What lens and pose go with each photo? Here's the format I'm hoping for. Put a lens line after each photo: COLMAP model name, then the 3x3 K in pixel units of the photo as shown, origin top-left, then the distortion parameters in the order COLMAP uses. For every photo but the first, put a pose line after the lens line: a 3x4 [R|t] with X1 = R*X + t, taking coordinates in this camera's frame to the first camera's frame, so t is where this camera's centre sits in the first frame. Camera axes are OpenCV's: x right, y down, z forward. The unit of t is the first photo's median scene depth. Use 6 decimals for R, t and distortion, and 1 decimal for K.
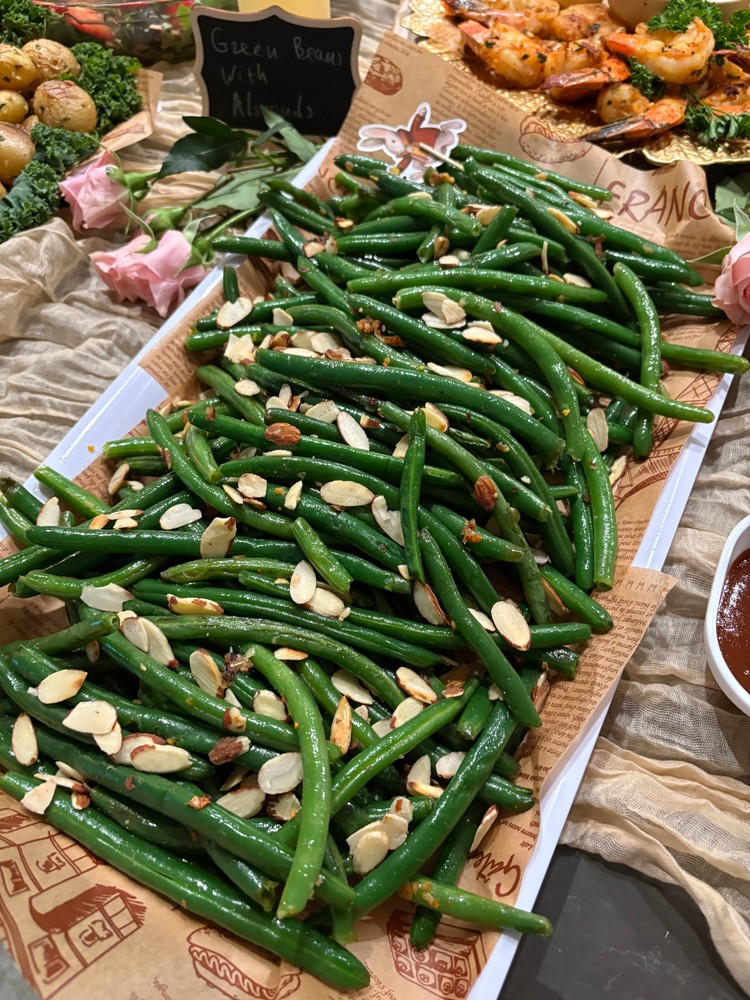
lens RADIAL K [[719.8, 0, 369.0], [0, 719.8, 508.8], [0, 0, 1]] dist [0.002037, -0.024928]
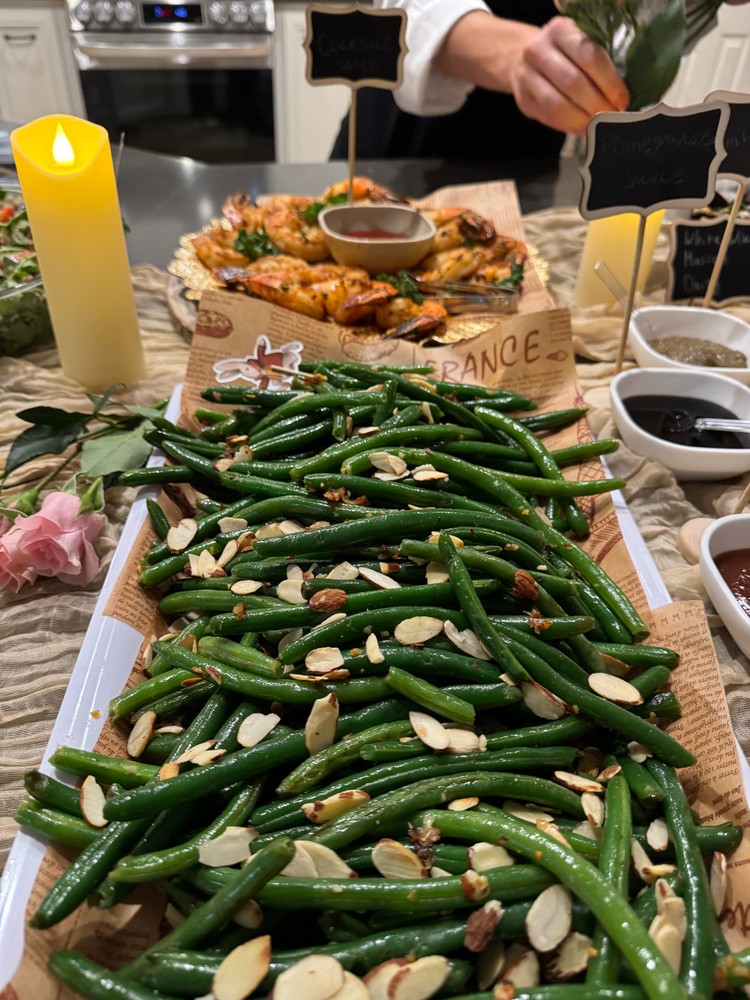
lens RADIAL K [[719.8, 0, 371.4], [0, 719.8, 504.9], [0, 0, 1]] dist [0.002037, -0.024928]
pose [[0.868851, -0.275857, 0.411097, -0.386677], [0.407558, 0.869962, -0.277603, 0.067372], [-0.281060, 0.408741, 0.868295, 0.089992]]
